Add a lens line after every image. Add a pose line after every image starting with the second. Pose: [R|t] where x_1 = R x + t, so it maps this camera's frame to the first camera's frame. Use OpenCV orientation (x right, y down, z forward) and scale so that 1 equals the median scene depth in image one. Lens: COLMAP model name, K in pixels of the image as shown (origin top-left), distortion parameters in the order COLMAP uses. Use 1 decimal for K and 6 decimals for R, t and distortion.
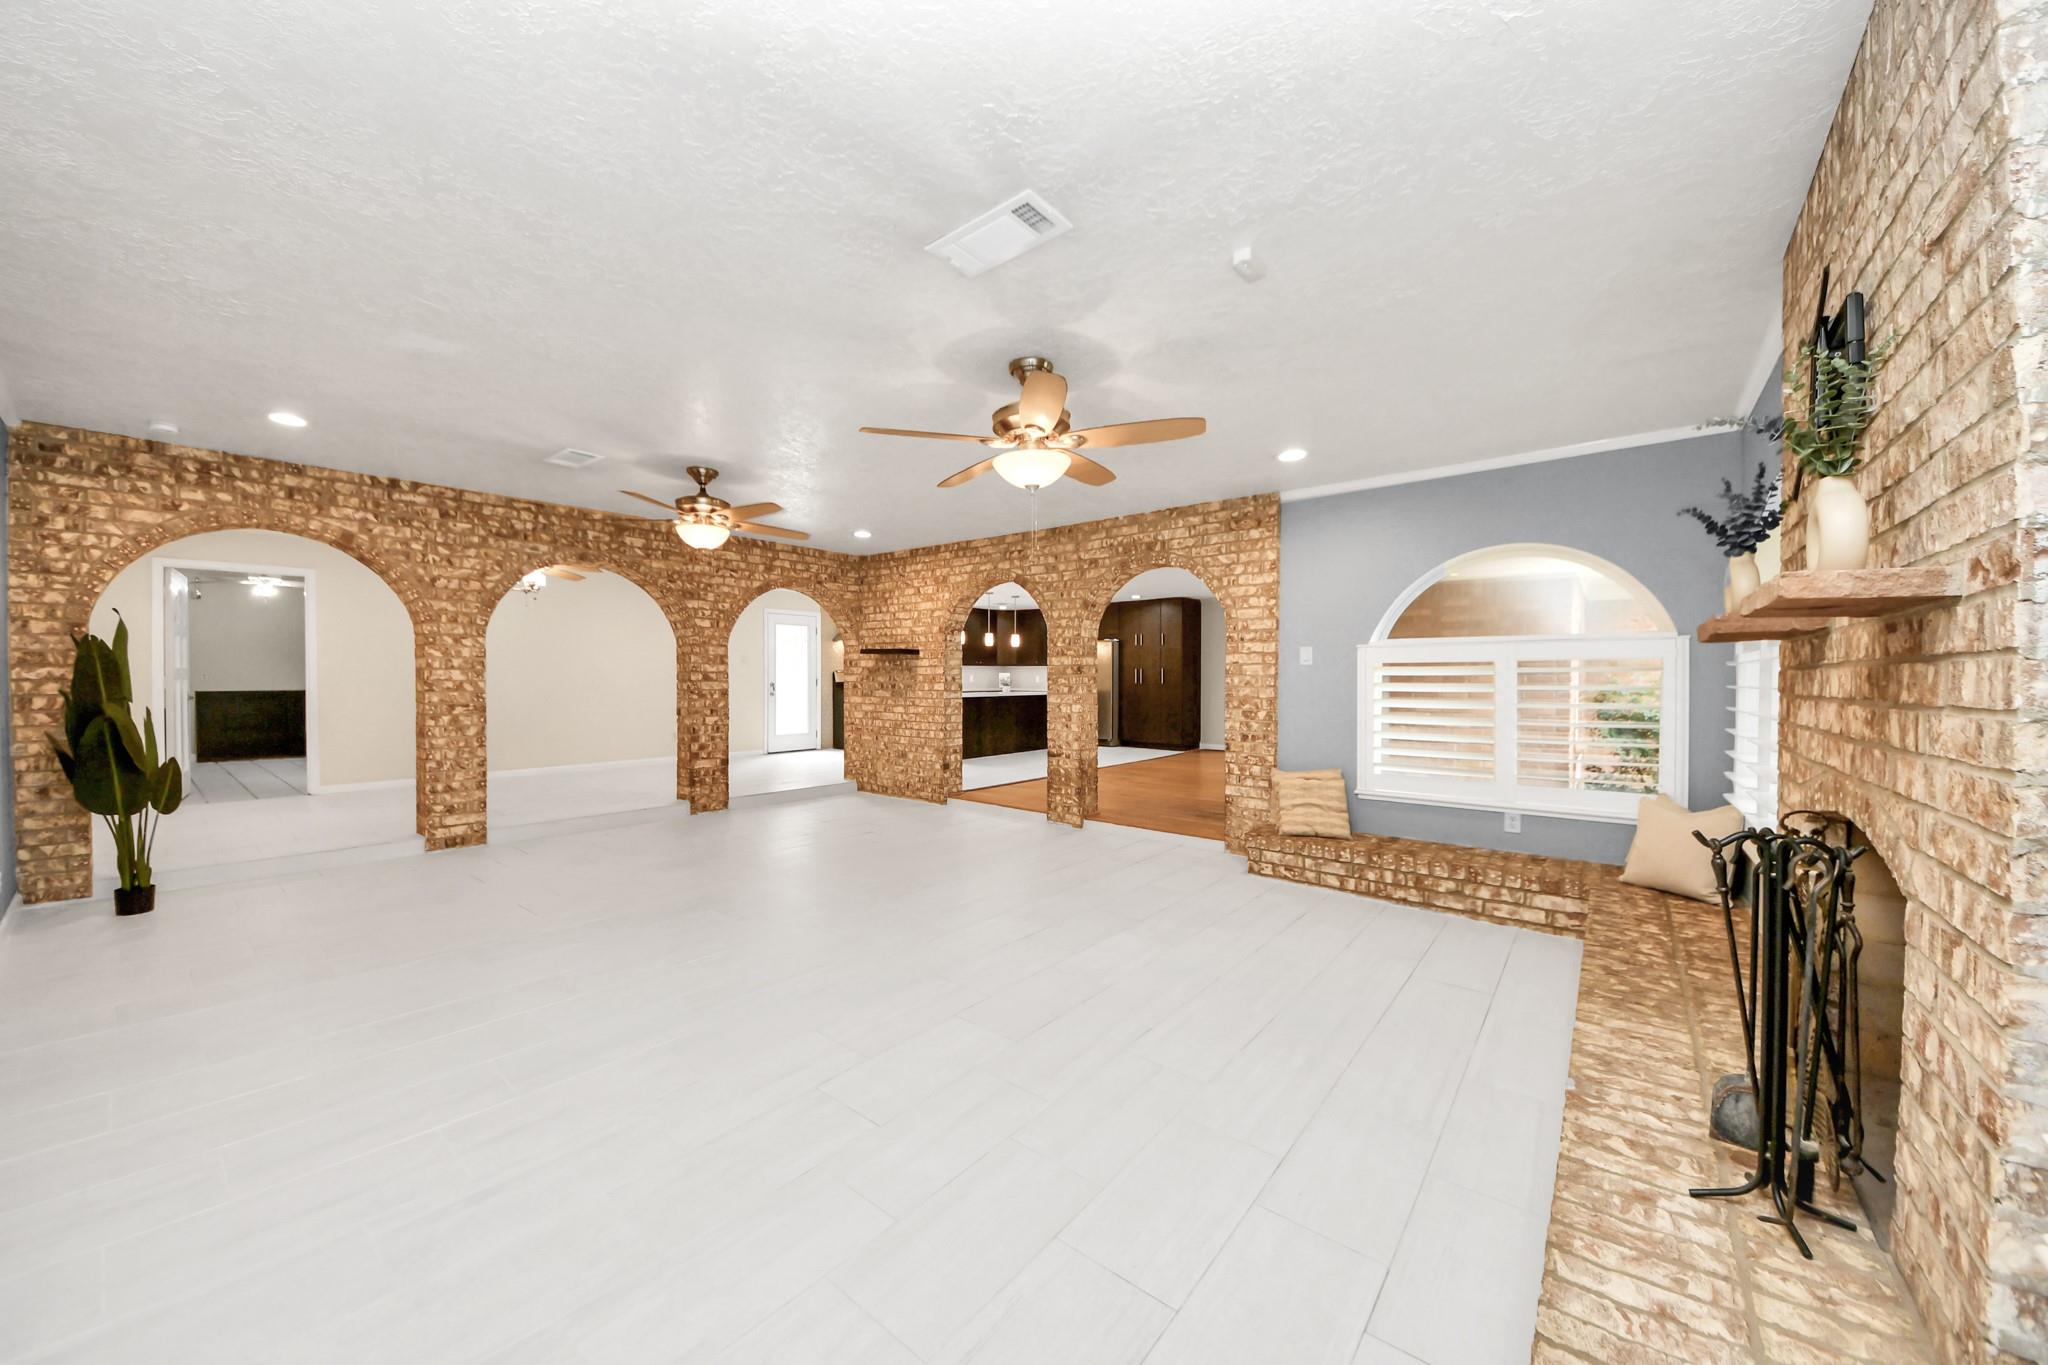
lens RADIAL K [[730.0, 0, 1031.8], [0, 730.0, 677.7], [0, 0, 1]] dist [-0.008652, -0.002565]
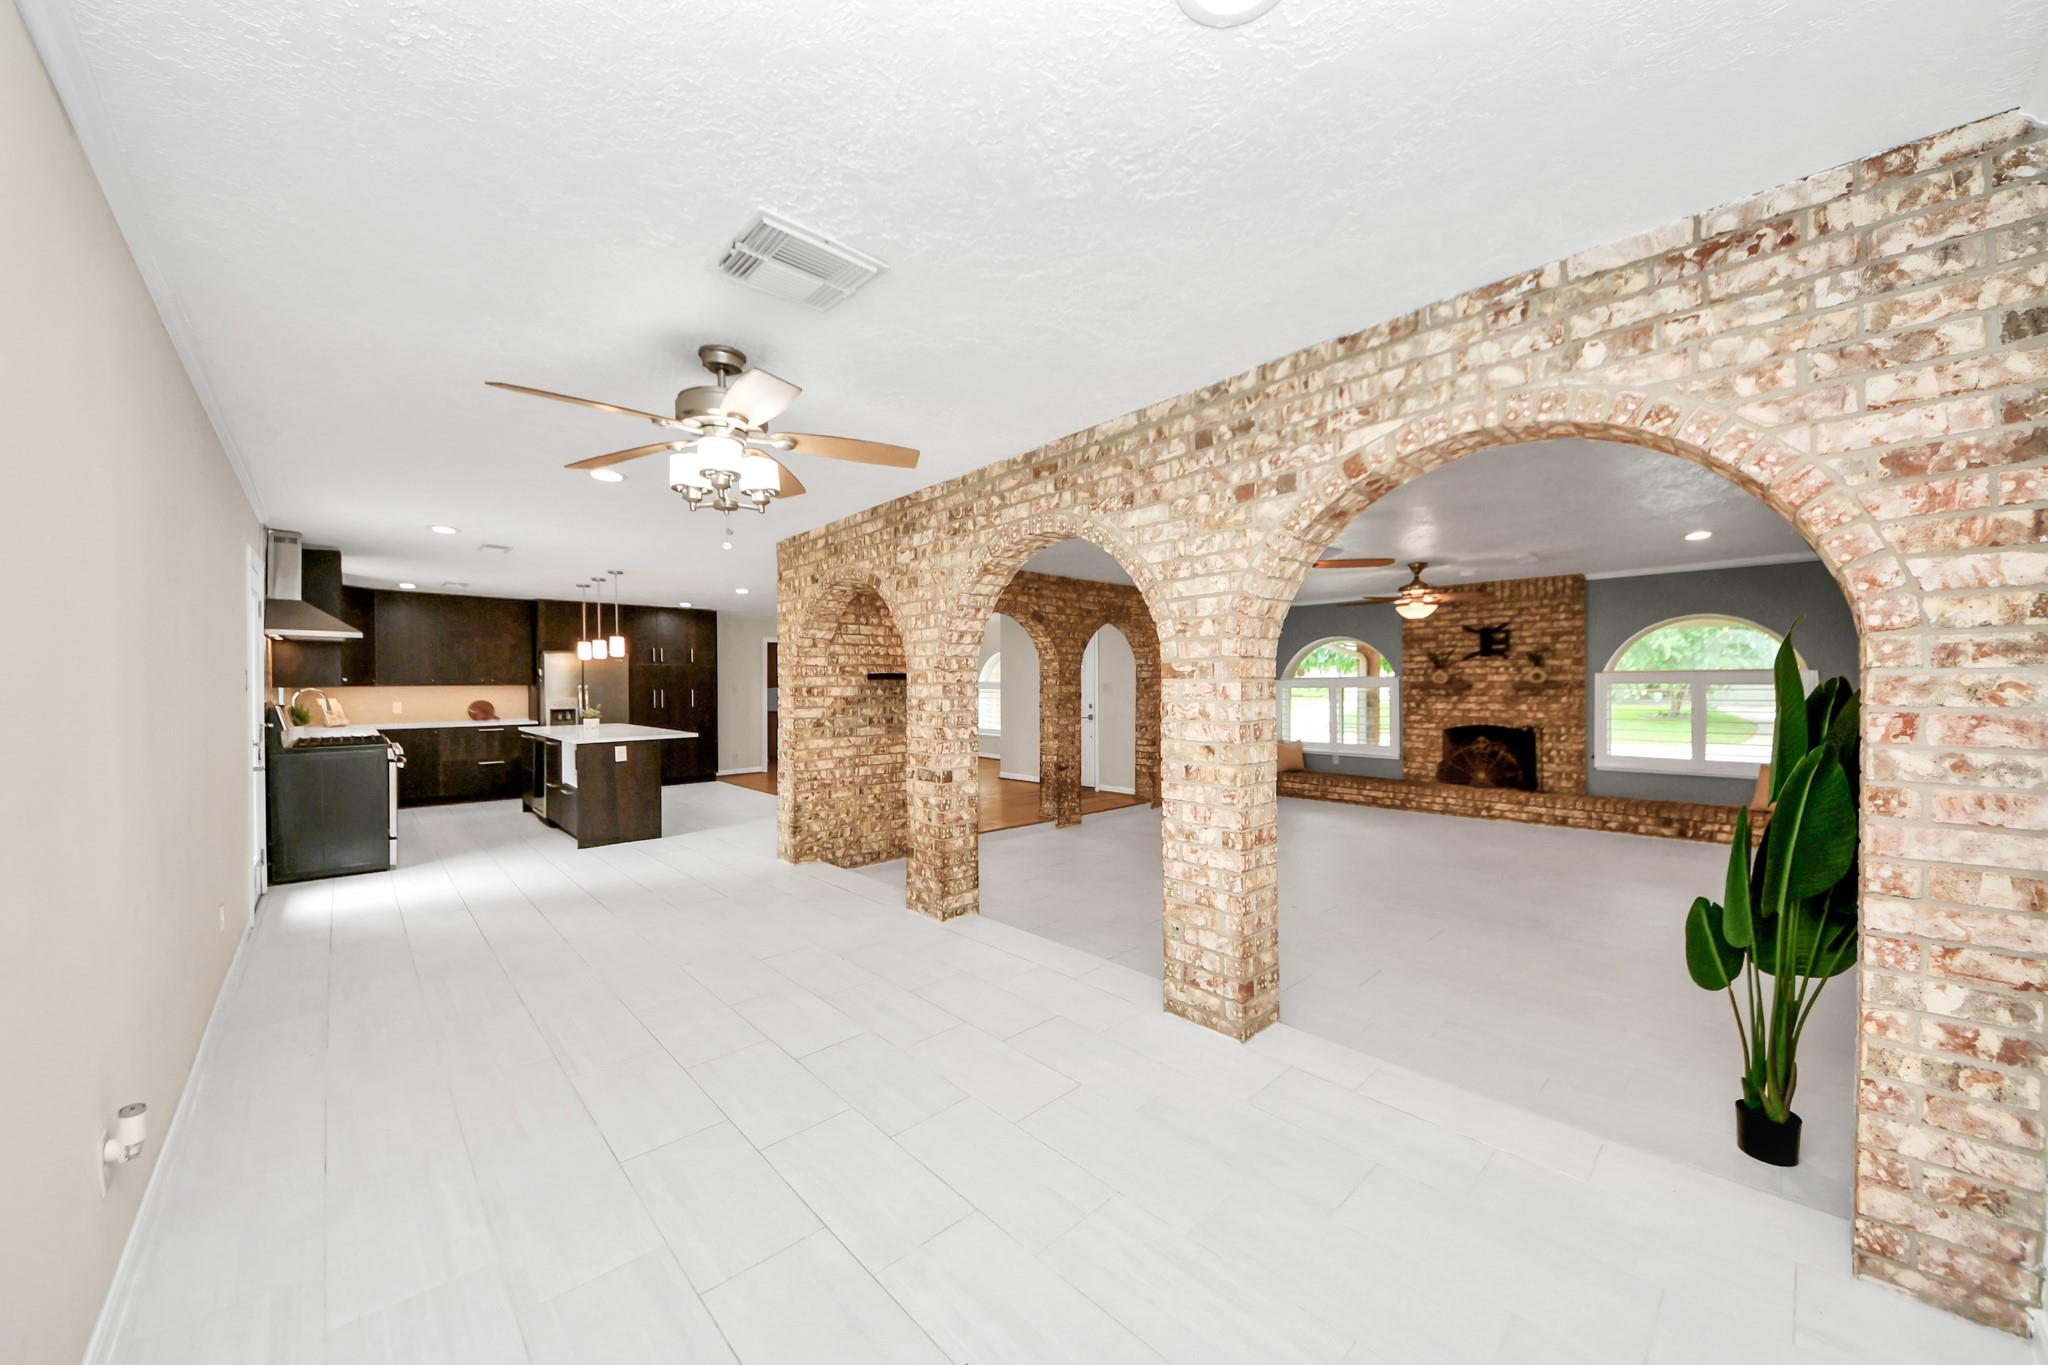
lens RADIAL K [[730.0, 0, 984.3], [0, 730.0, 688.5], [0, 0, 1]] dist [-0.008652, -0.002565]
pose [[0.147101, -0.008671, 0.989084, -1.117400], [0.007196, 0.999944, 0.007696, -0.032983], [-0.989095, 0.005985, 0.147155, 0.920918]]
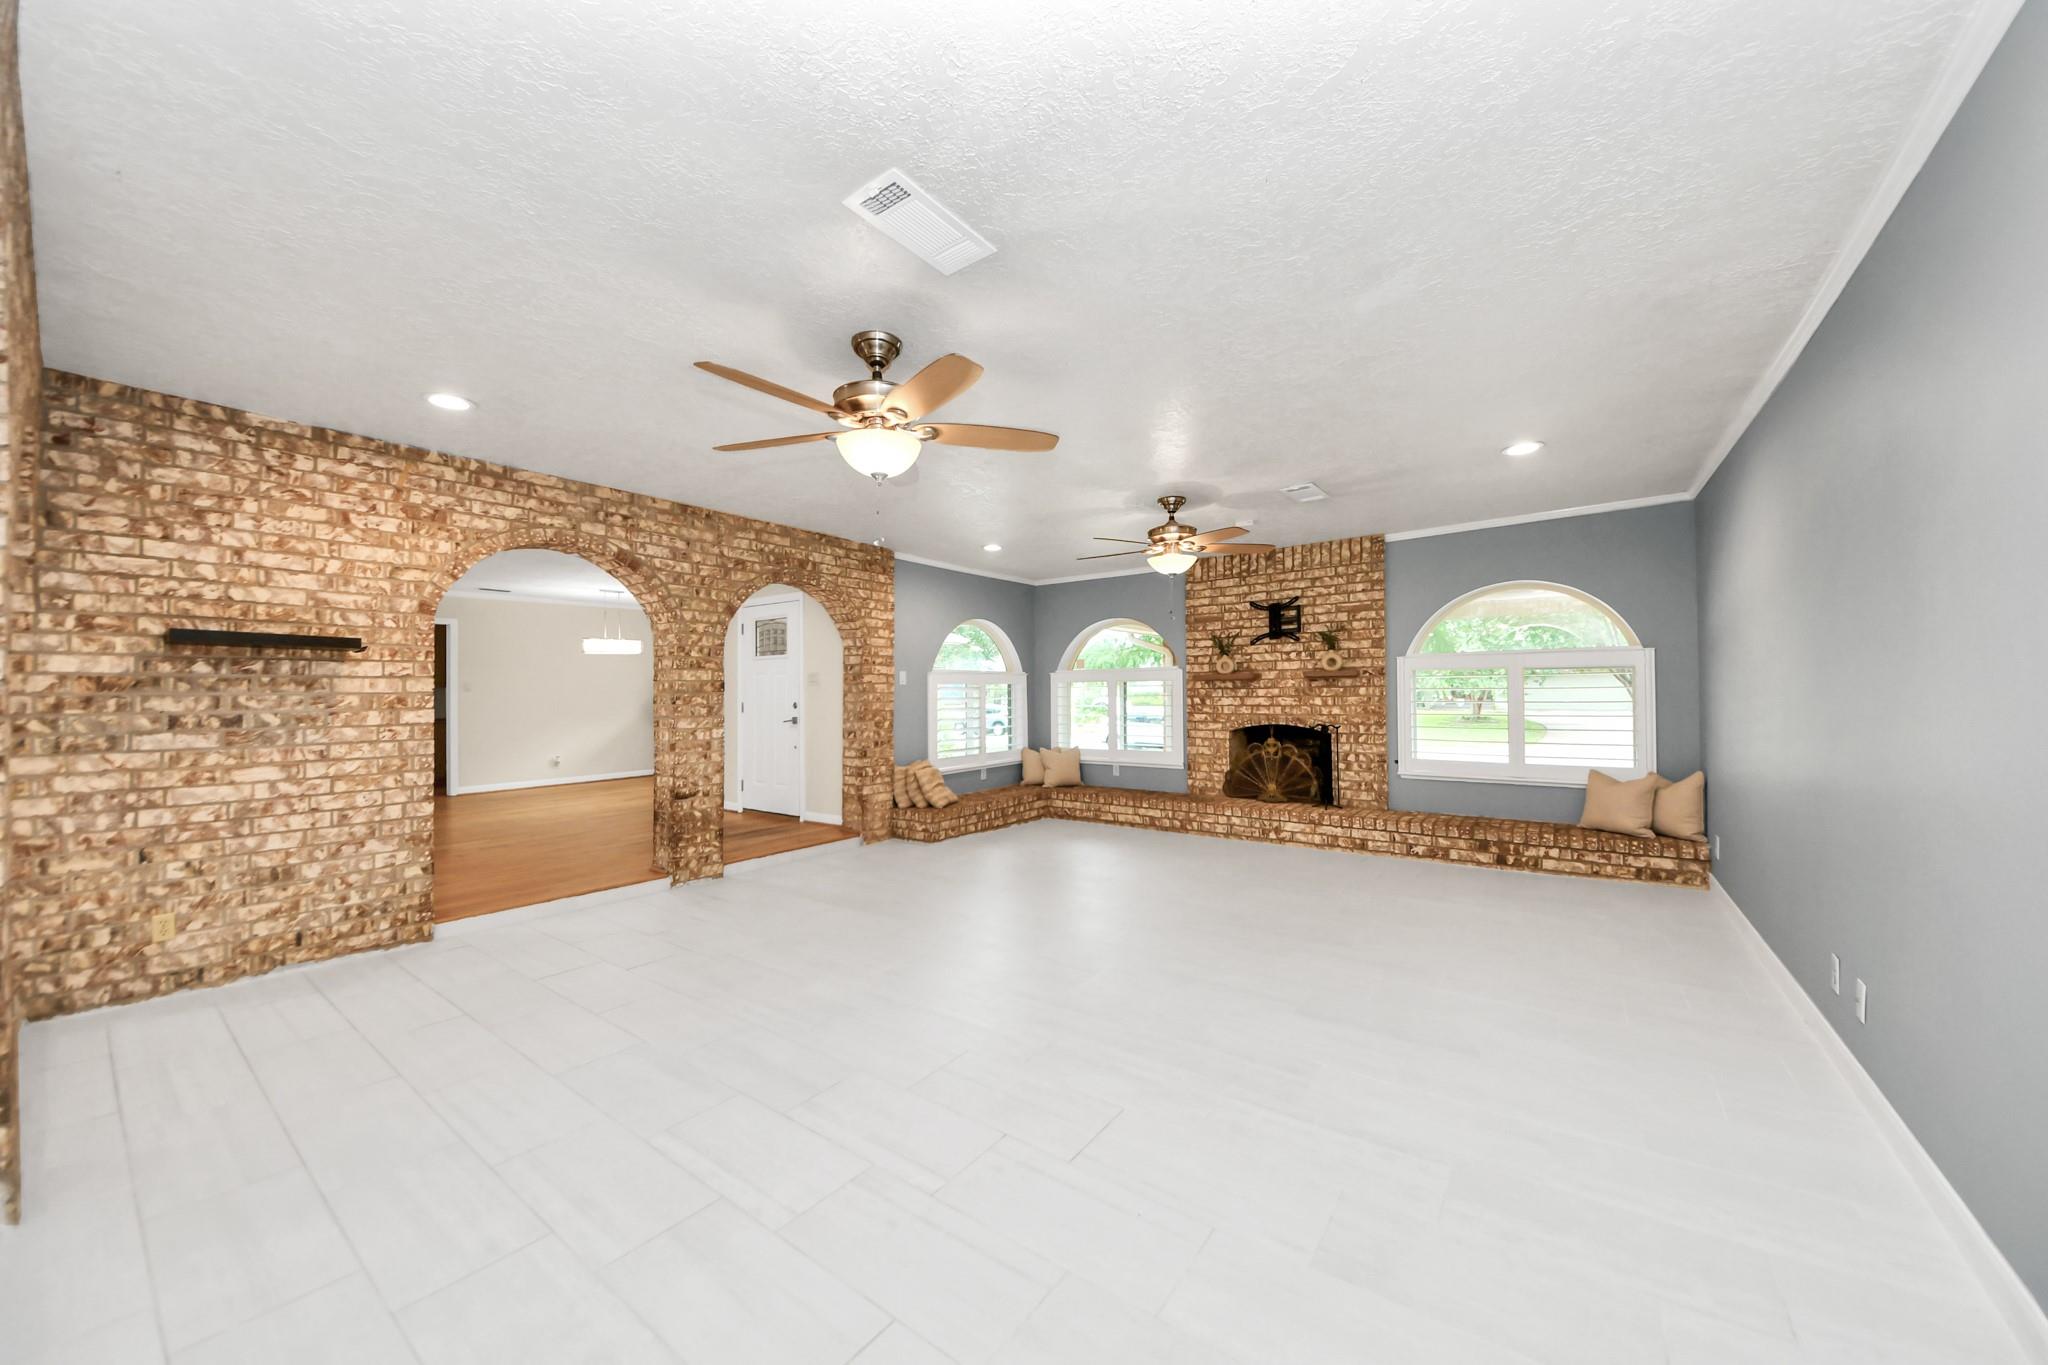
lens RADIAL K [[730.0, 0, 996.9], [0, 730.0, 688.4], [0, 0, 1]] dist [-0.008652, -0.002565]
pose [[-0.043583, 0.005892, 0.999032, -0.737387], [0.009286, 0.999942, -0.005492, -0.001323], [-0.999007, 0.009037, -0.043635, 0.676961]]
